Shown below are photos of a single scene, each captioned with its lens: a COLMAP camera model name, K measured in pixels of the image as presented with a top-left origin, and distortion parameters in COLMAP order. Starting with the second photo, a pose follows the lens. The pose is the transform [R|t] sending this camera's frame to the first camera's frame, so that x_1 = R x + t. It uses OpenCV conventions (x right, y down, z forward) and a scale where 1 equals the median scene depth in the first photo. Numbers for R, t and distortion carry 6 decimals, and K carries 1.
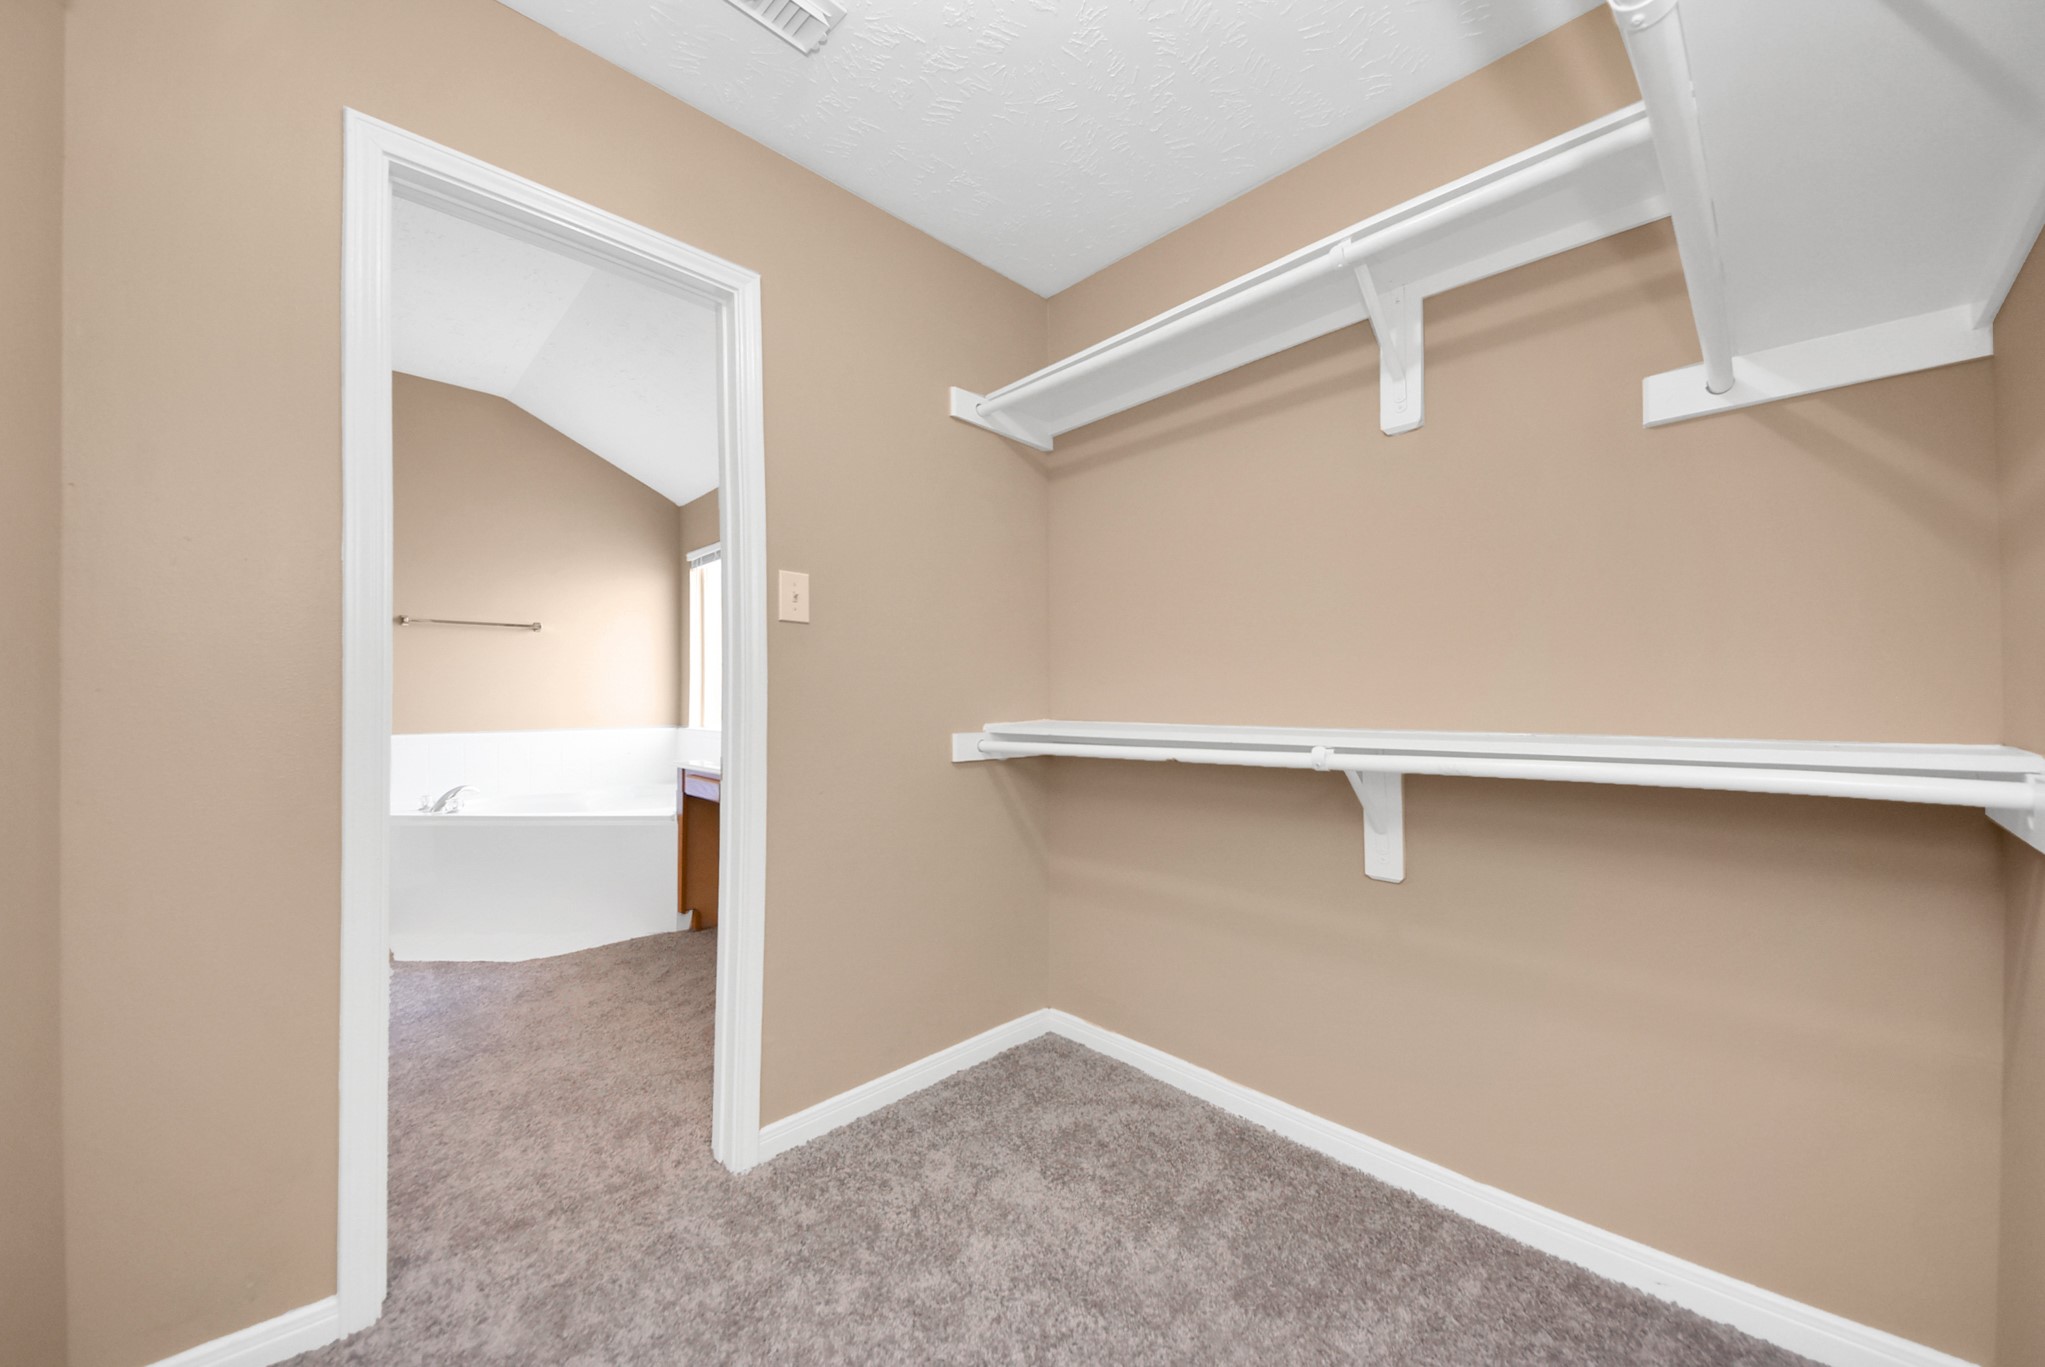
lens RADIAL K [[748.8, 0, 1027.0], [0, 748.8, 697.0], [0, 0, 1]] dist [0.001659, -0.011813]
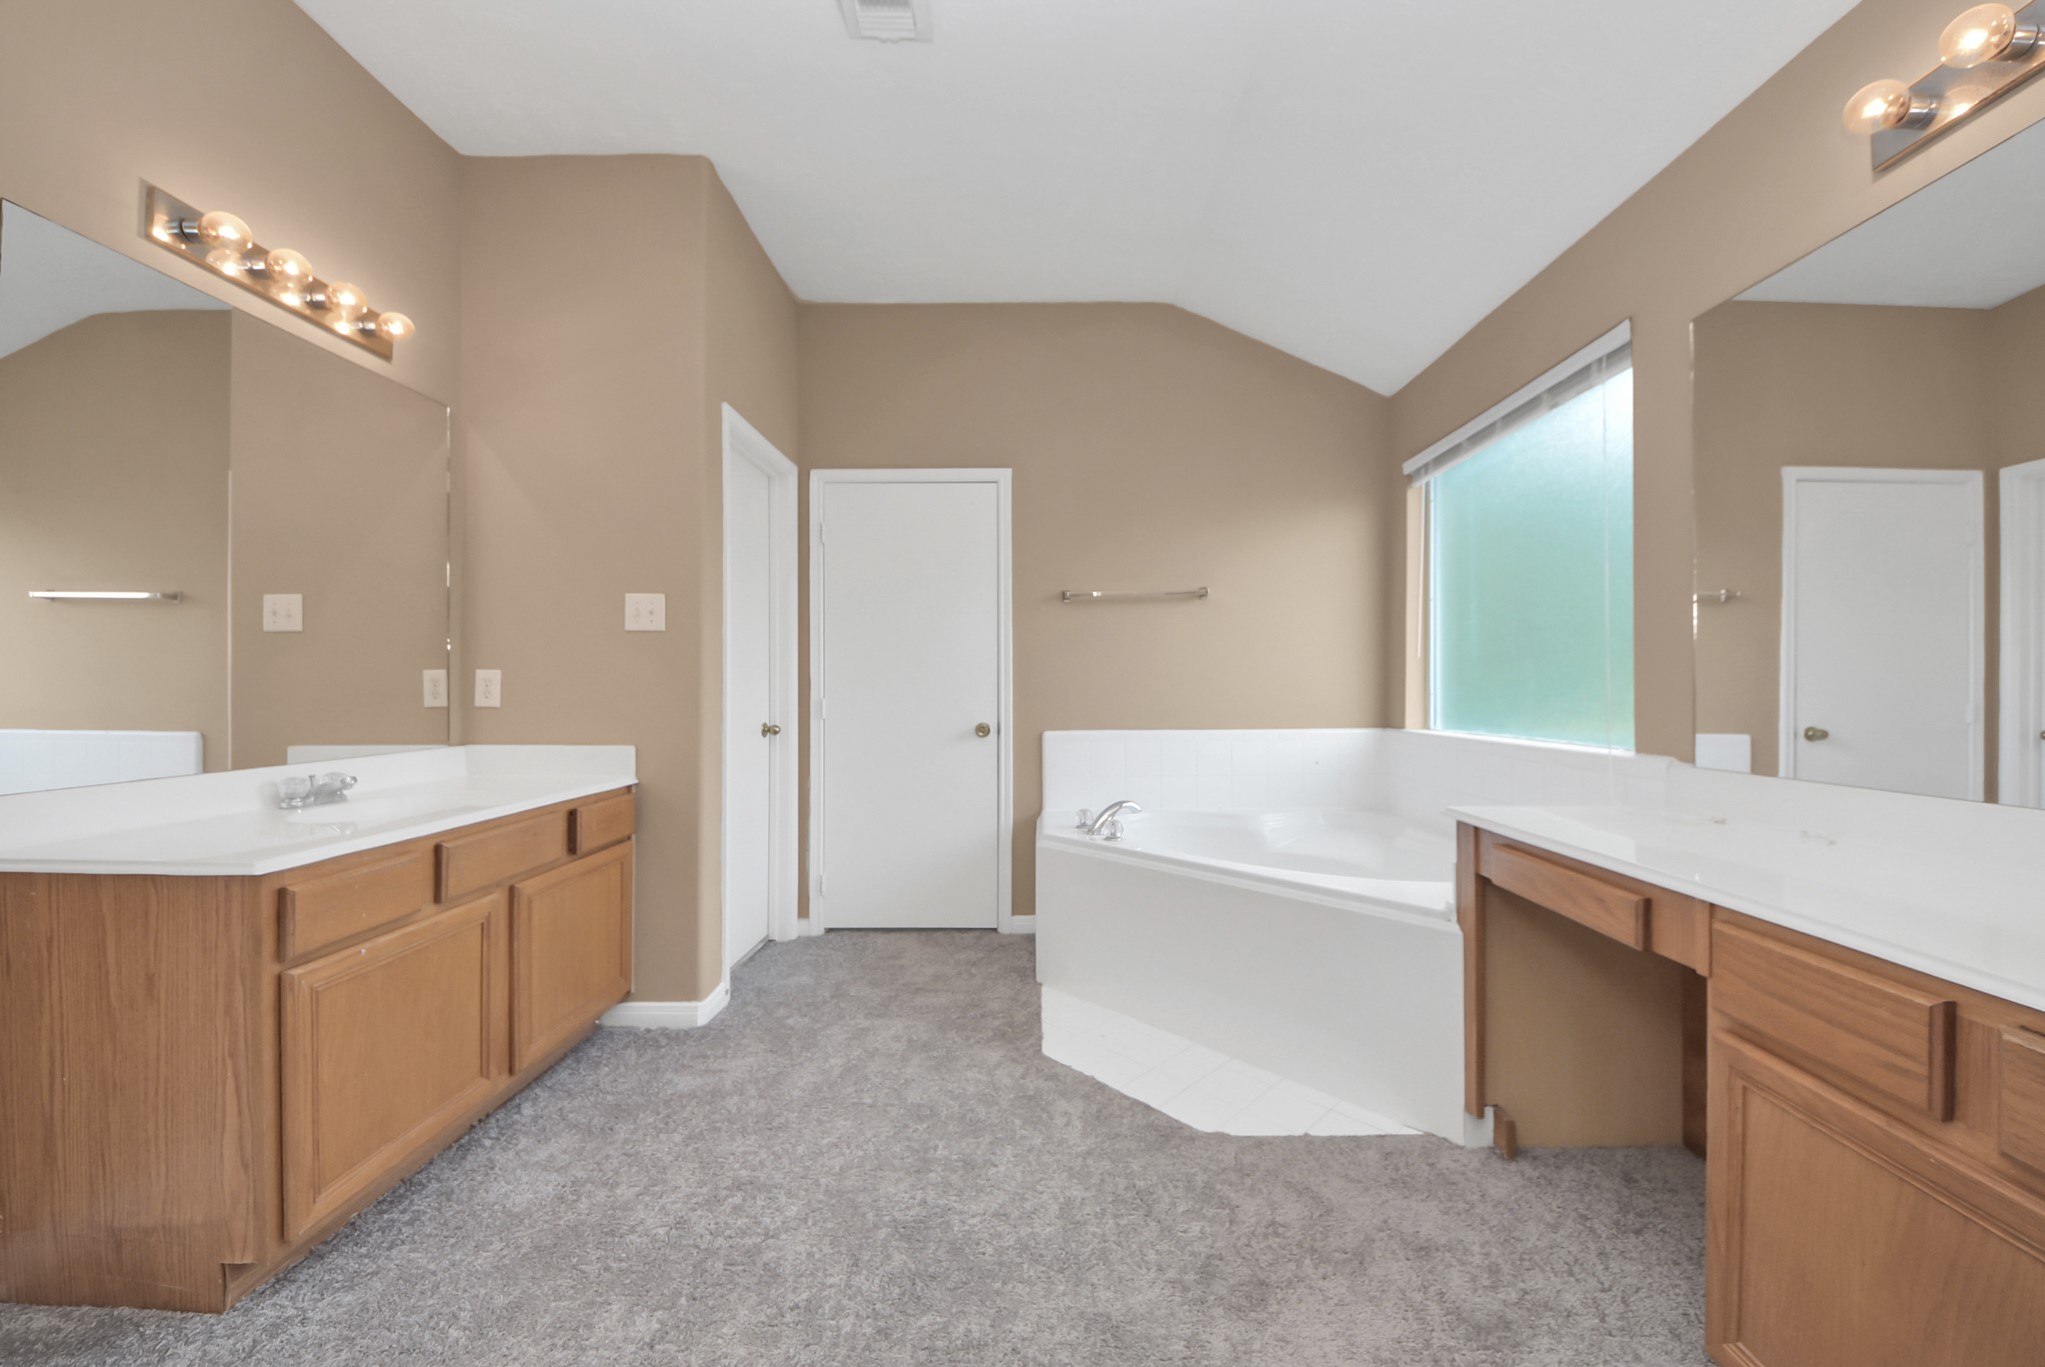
lens RADIAL K [[748.8, 0, 1027.0], [0, 748.8, 697.0], [0, 0, 1]] dist [0.001659, -0.011813]
pose [[0.706977, 0.004374, -0.707224, -0.312120], [0.005763, 0.999912, 0.011946, 0.002108], [0.707214, -0.012521, 0.706889, 0.426703]]
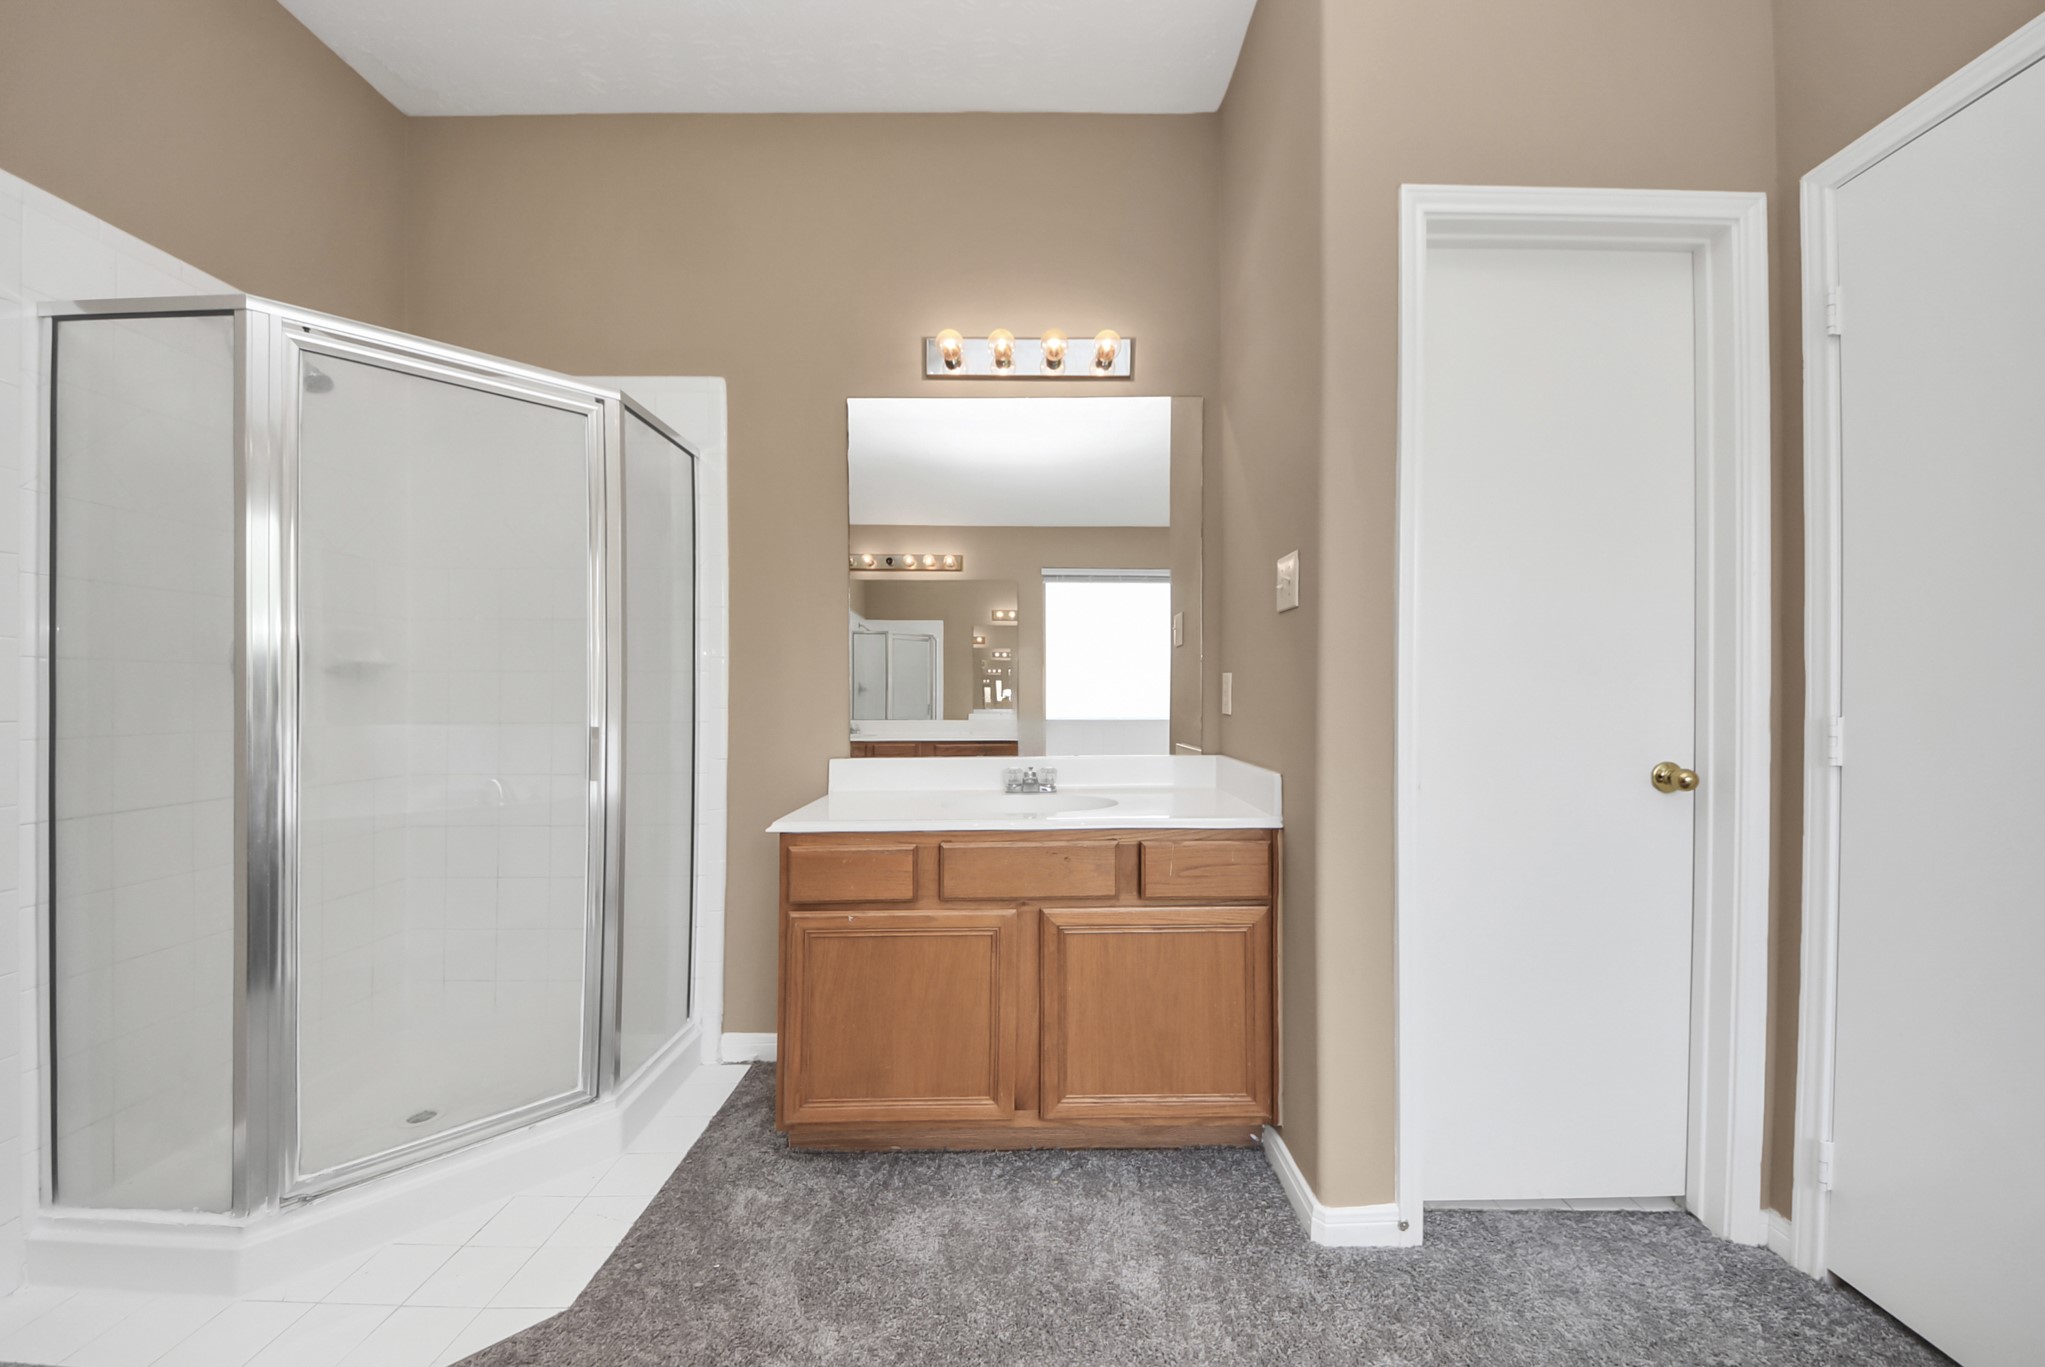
lens RADIAL K [[748.8, 0, 1027.0], [0, 748.8, 697.0], [0, 0, 1]] dist [0.001659, -0.011813]
pose [[-0.700349, -0.001955, -0.713798, -0.585510], [0.003172, 0.999978, -0.005851, 0.006490], [0.713794, -0.006362, -0.700327, 0.857040]]
